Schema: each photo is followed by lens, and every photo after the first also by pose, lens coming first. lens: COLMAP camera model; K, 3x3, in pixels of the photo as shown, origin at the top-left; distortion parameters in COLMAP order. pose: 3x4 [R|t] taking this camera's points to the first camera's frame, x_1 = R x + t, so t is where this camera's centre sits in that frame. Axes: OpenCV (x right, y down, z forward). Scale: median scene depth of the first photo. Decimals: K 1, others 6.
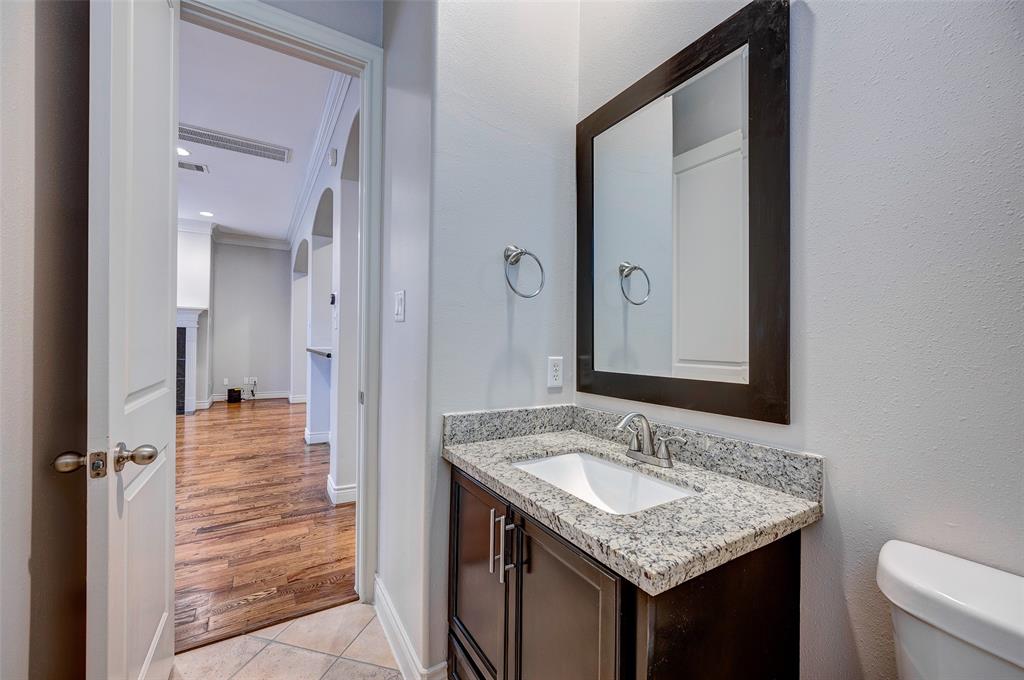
lens RADIAL K [[408.4, 0, 516.3], [0, 408.4, 335.6], [0, 0, 1]] dist [0.003083, -0.005323]
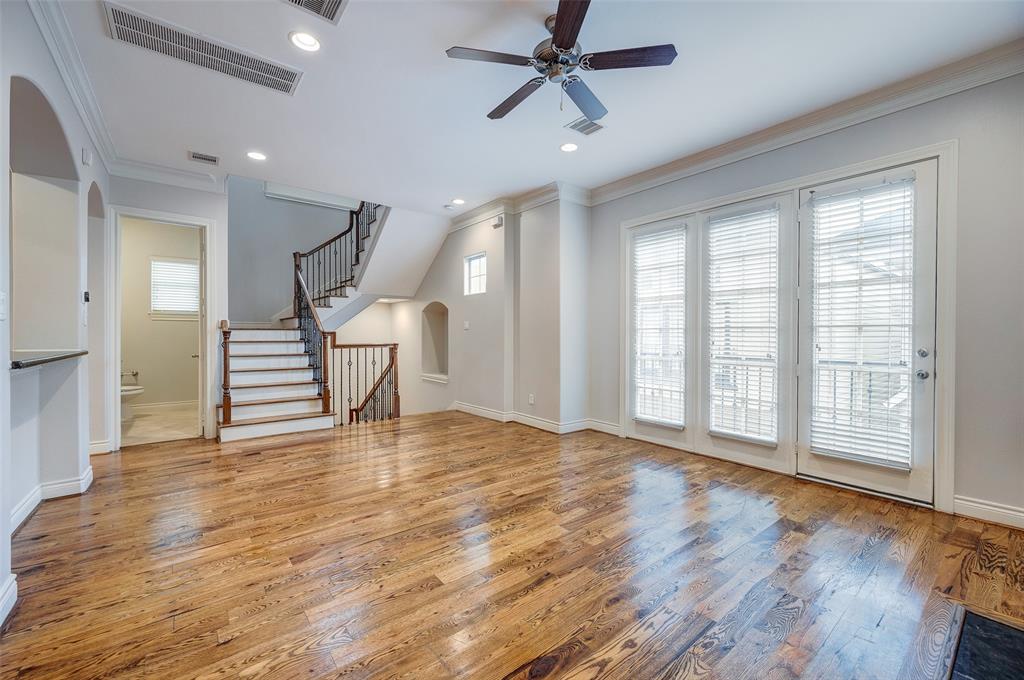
lens RADIAL K [[408.4, 0, 516.3], [0, 408.4, 335.6], [0, 0, 1]] dist [0.003083, -0.005323]
pose [[-0.992060, -0.020683, -0.124056, -0.967182], [-0.018458, 0.999648, -0.019057, 0.012763], [0.124406, -0.016615, -0.992092, 1.501558]]
